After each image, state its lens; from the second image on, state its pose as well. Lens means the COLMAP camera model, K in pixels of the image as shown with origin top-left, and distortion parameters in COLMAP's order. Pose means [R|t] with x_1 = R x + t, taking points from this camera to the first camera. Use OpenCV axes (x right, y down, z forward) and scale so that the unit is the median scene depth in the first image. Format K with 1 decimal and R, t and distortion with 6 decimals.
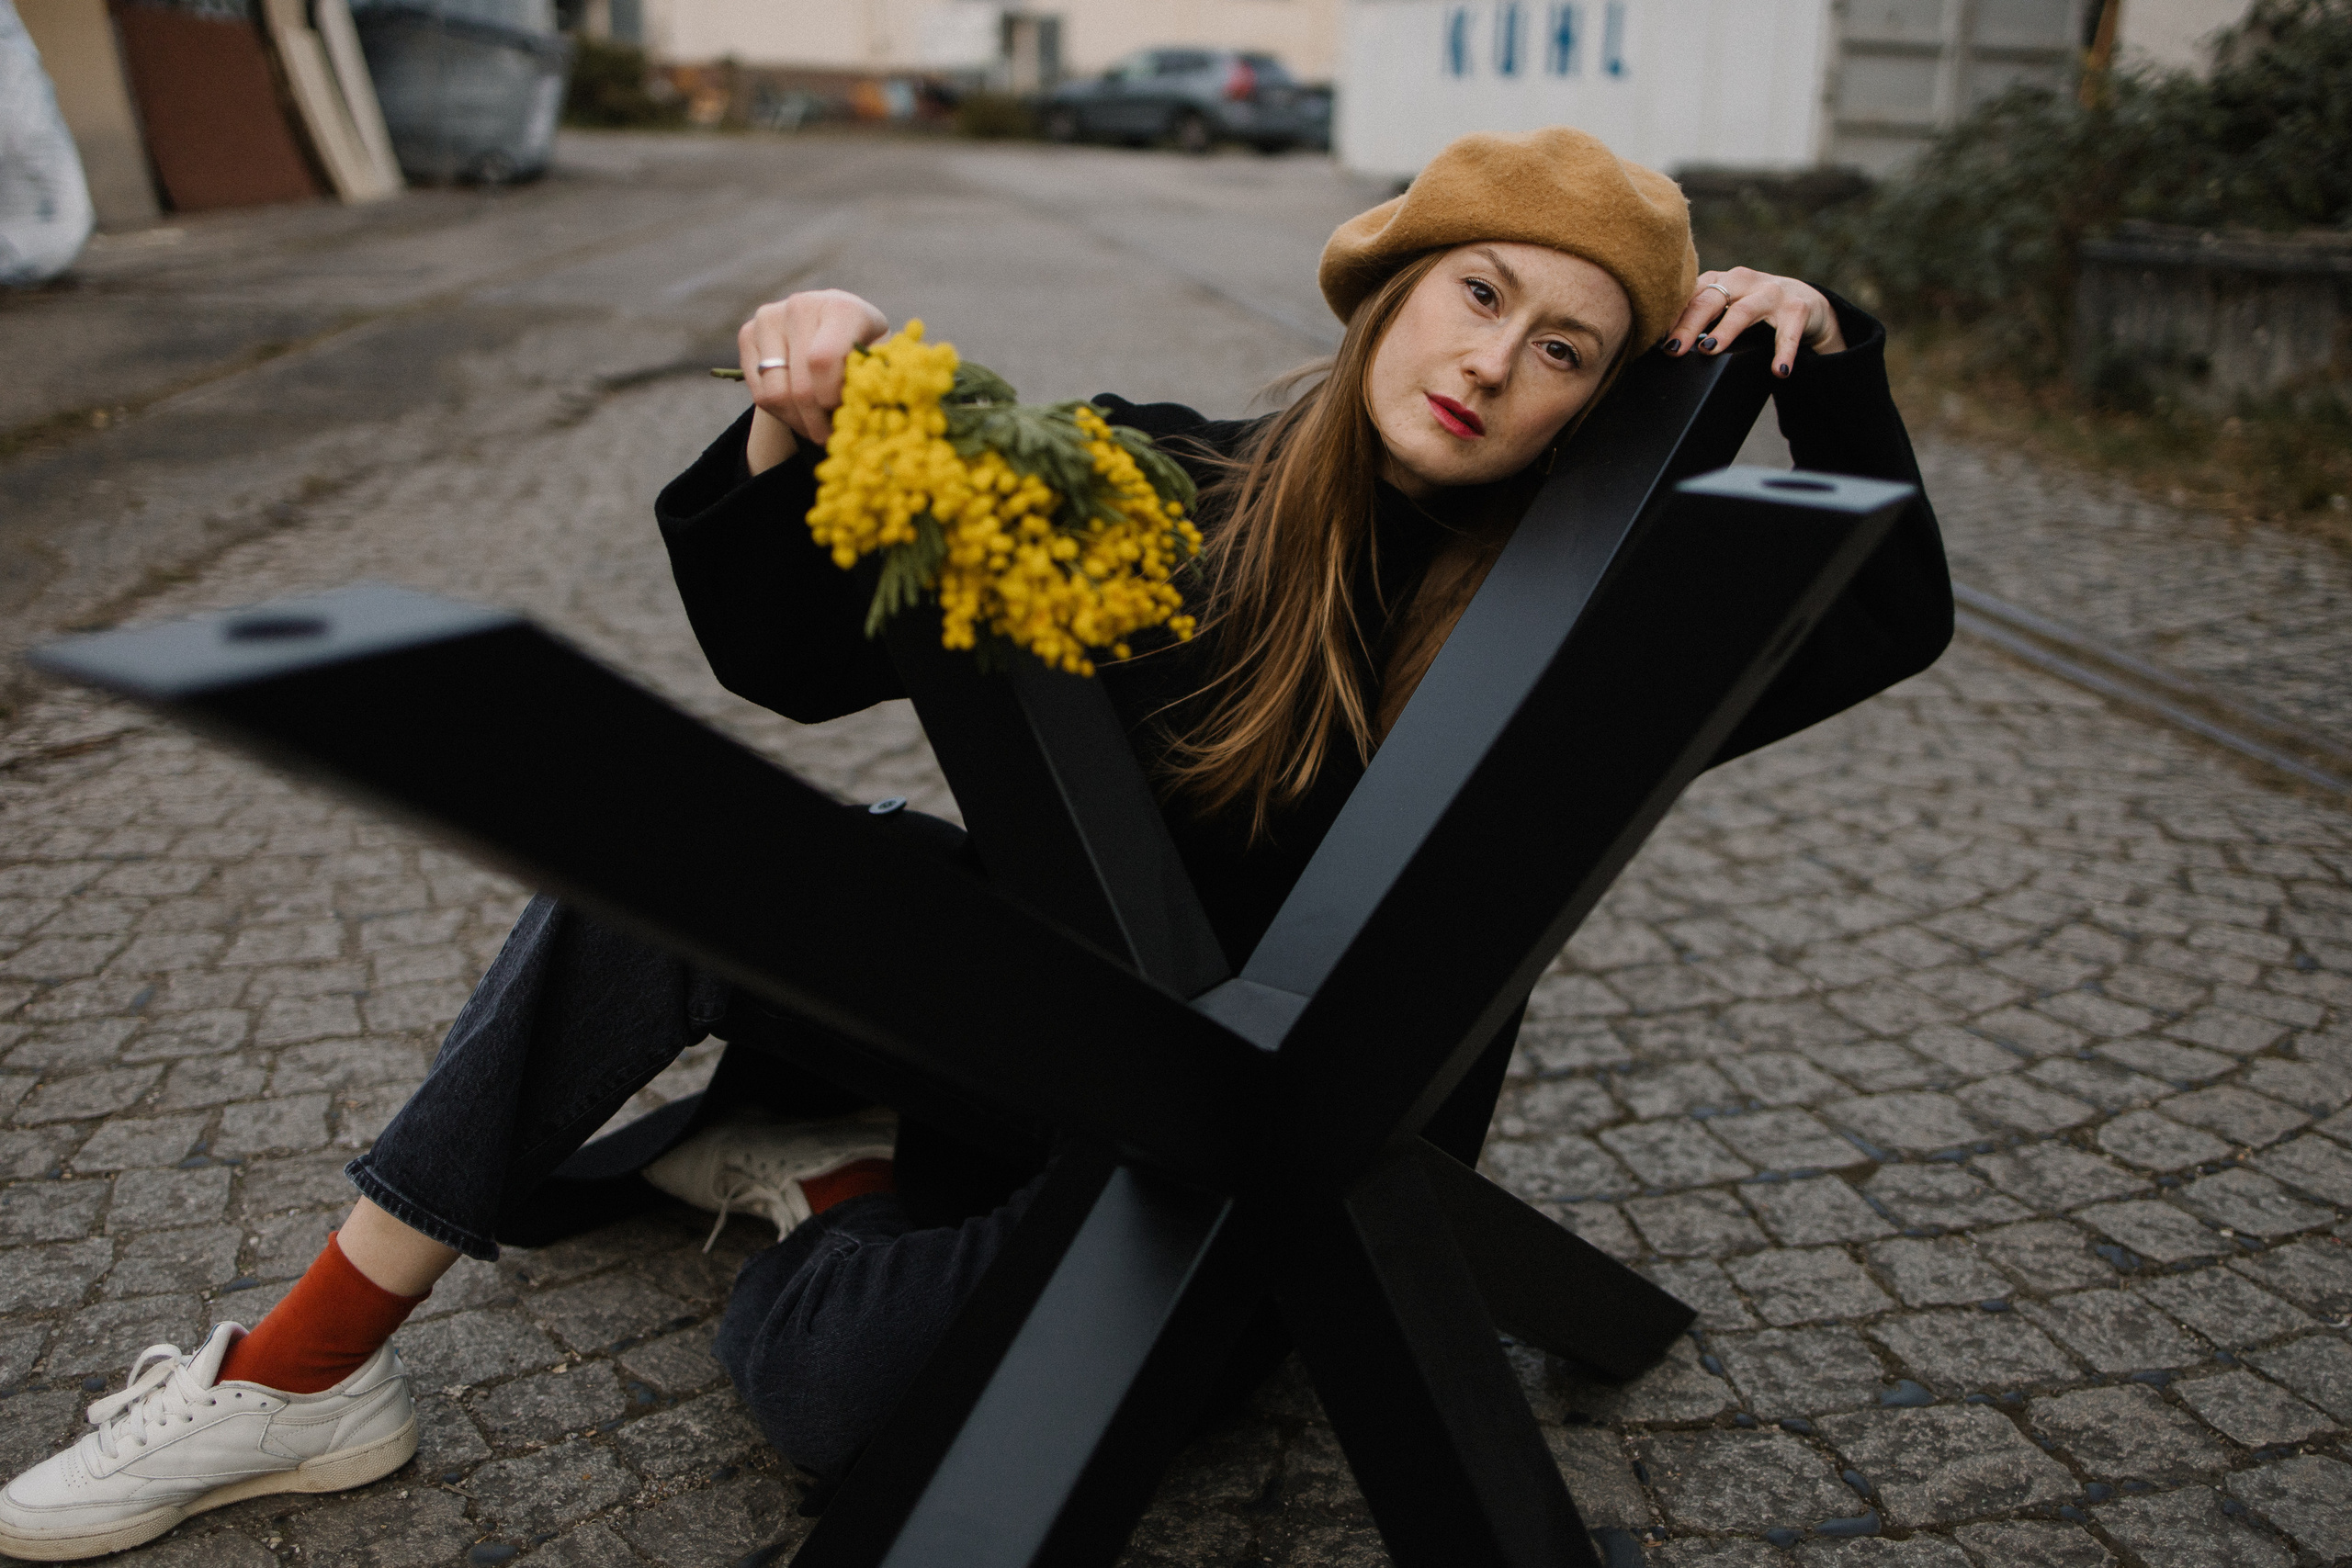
lens RADIAL K [[2363.0, 0, 1178.2], [0, 2363.0, 789.5], [0, 0, 1]] dist [0.009024, 0.000000]
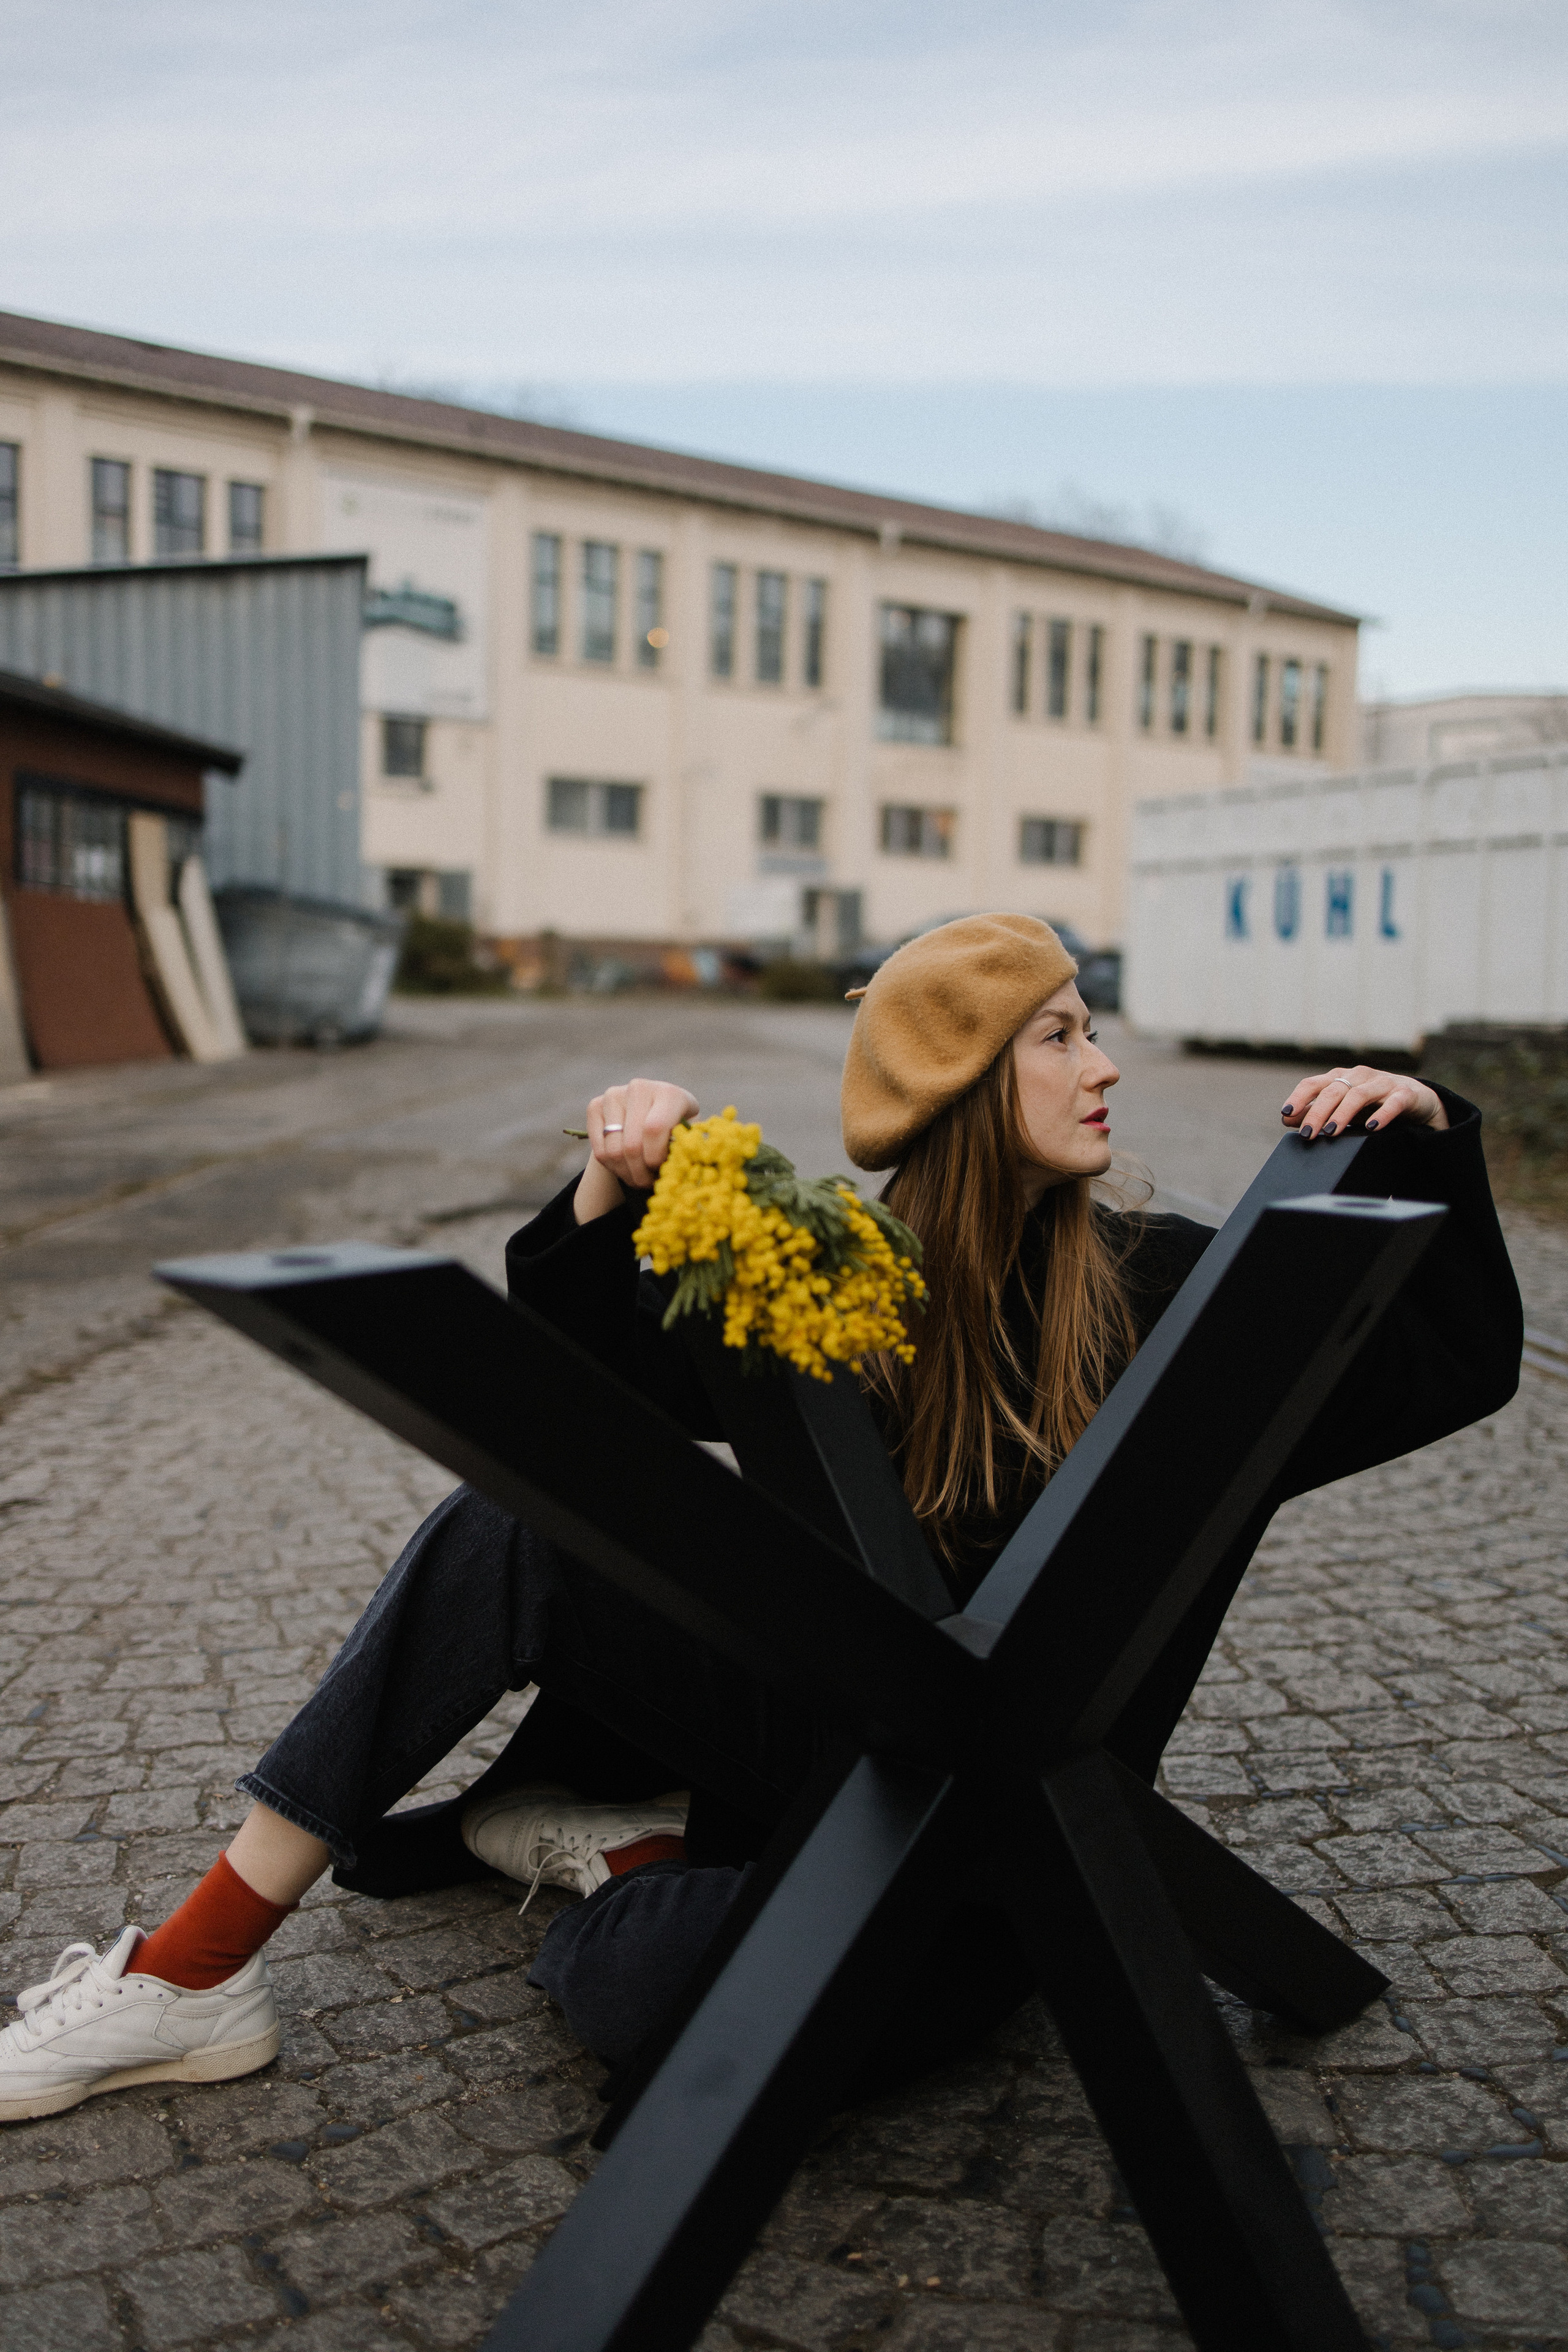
lens RADIAL K [[2363.2, 0, 785.4], [0, 2363.2, 1164.6], [0, 0, 1]] dist [0.009024, 0.000000]
pose [[0.996811, -0.001342, -0.079790, 0.015272], [-0.014534, 0.980082, -0.198061, 0.045321], [0.078467, 0.198589, 0.976937, -0.134206]]
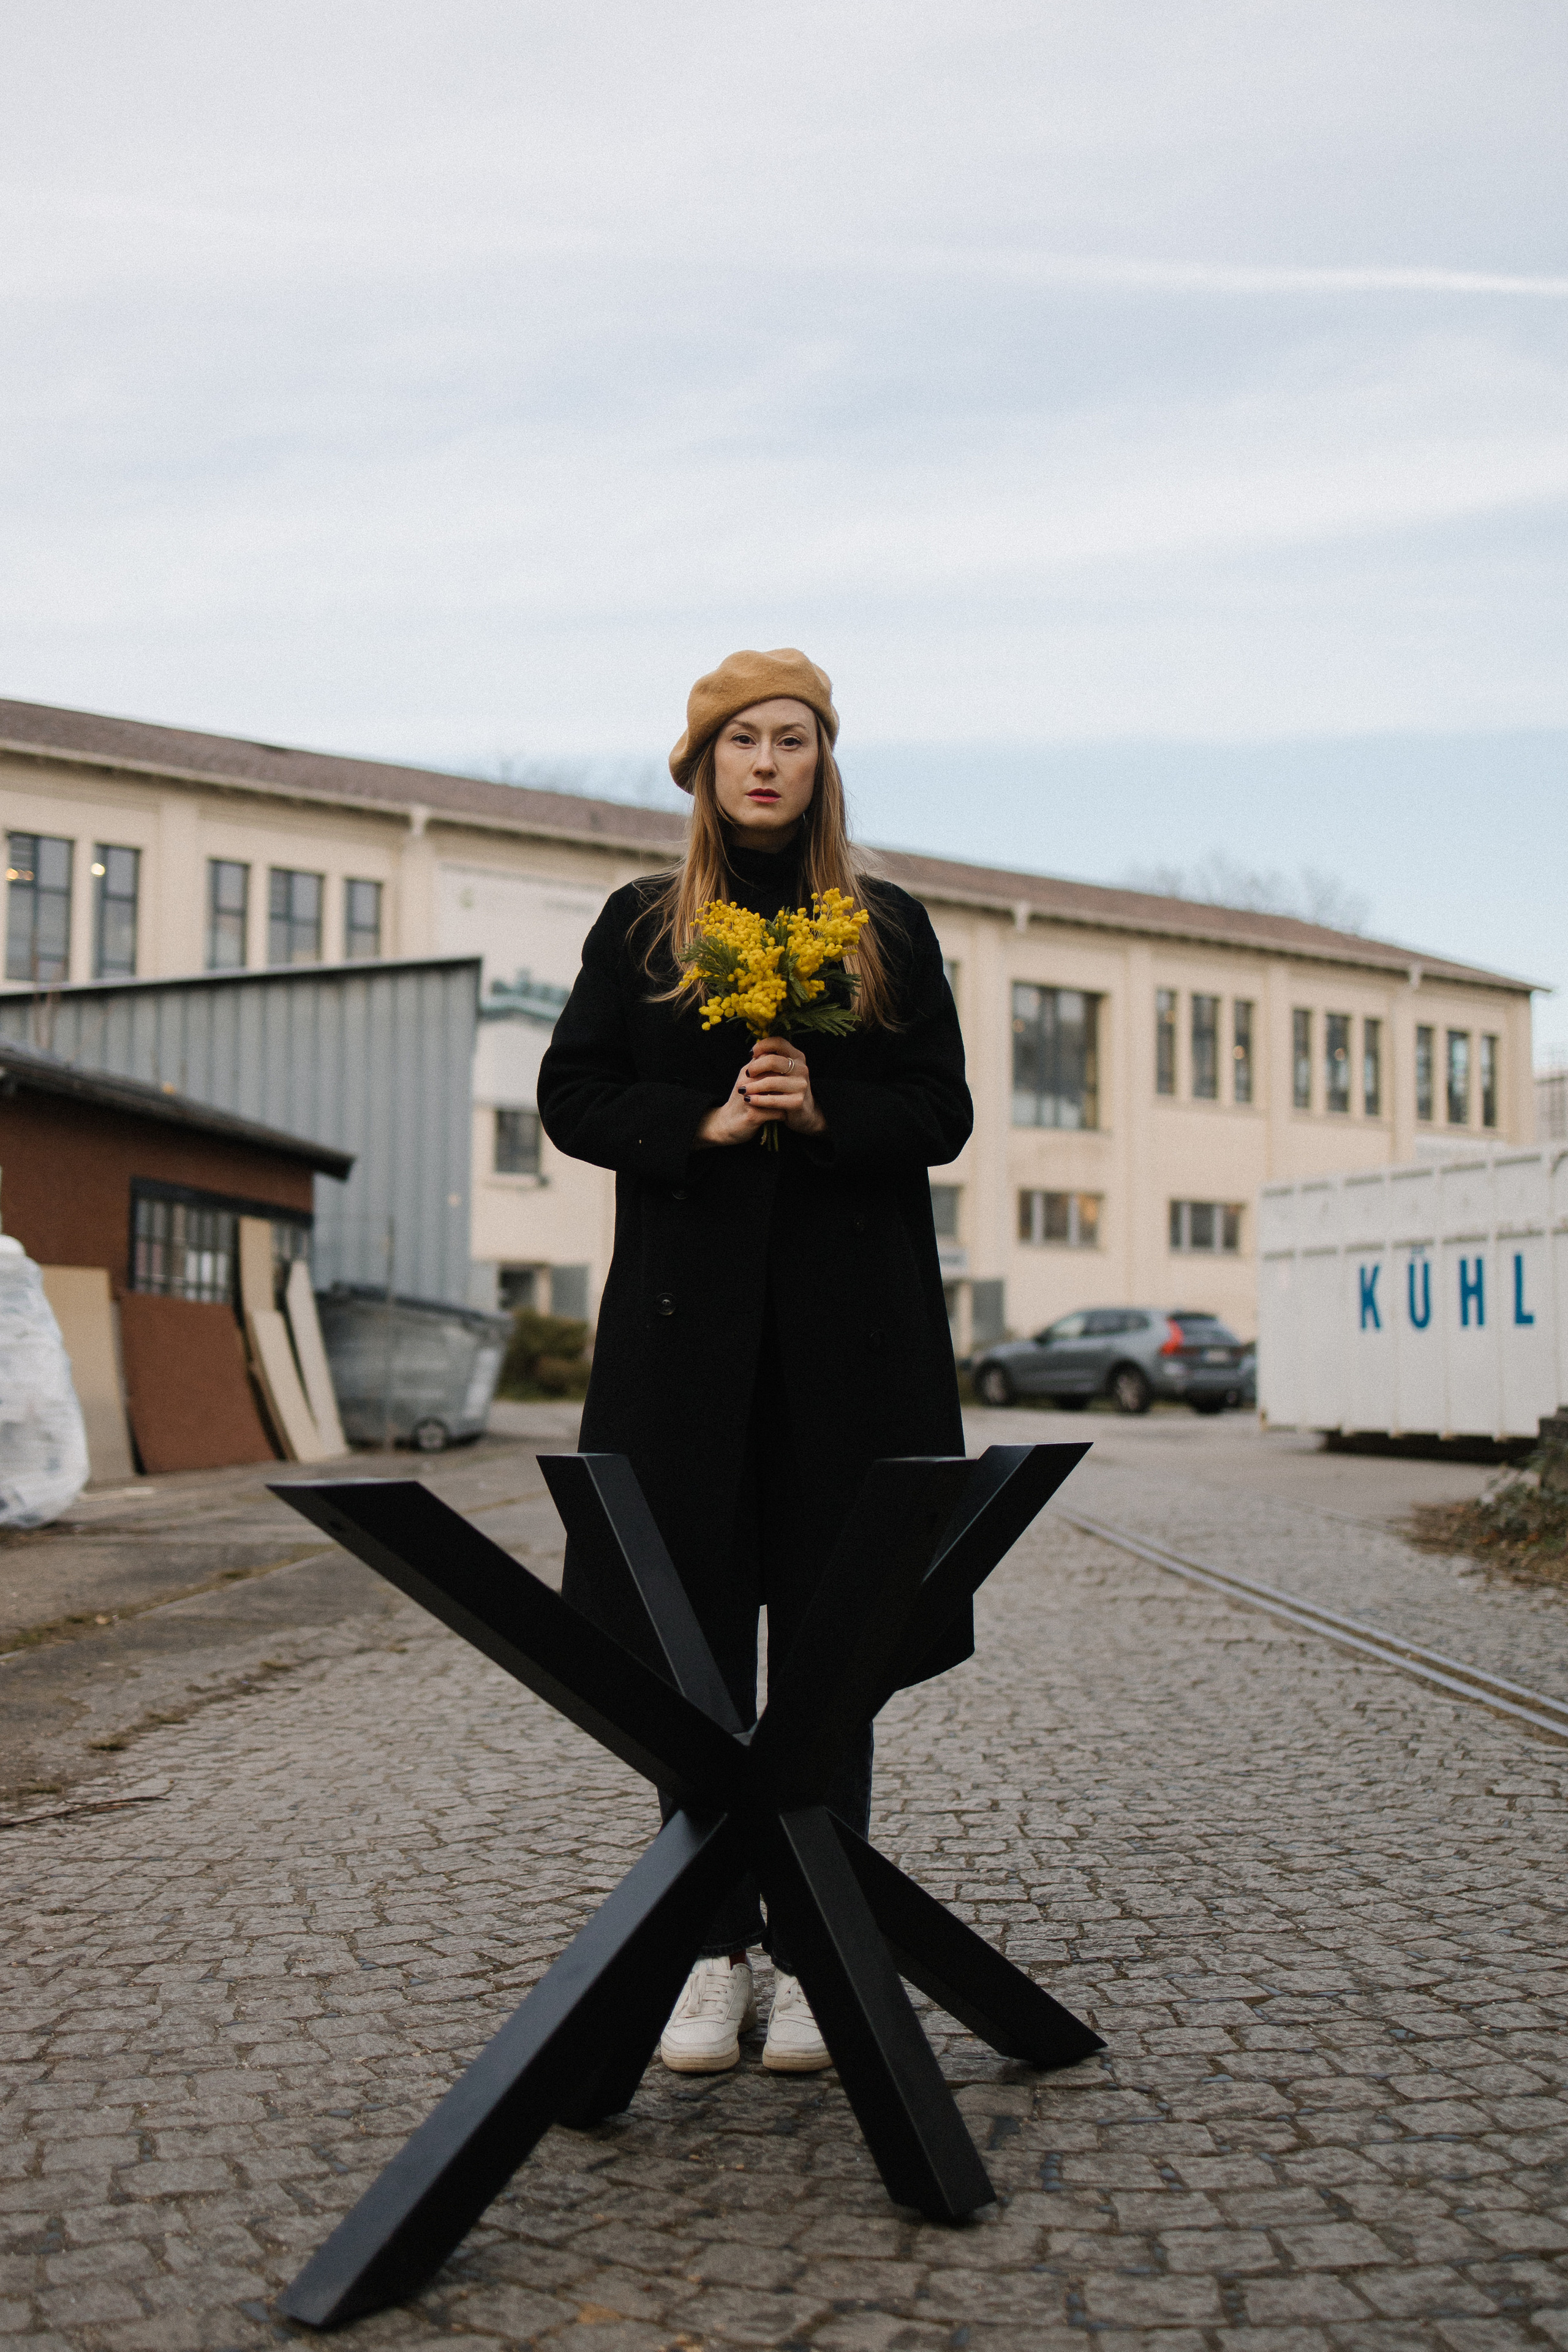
lens RADIAL K [[2586.5, 0, 762.0], [0, 2586.5, 1112.1], [0, 0, 1]] dist [-0.012869, 0.000000]
pose [[0.989044, -0.033749, -0.143713, 0.175318], [-0.022194, 0.928457, -0.370775, 0.193534], [0.145944, 0.369903, 0.917536, -0.590457]]
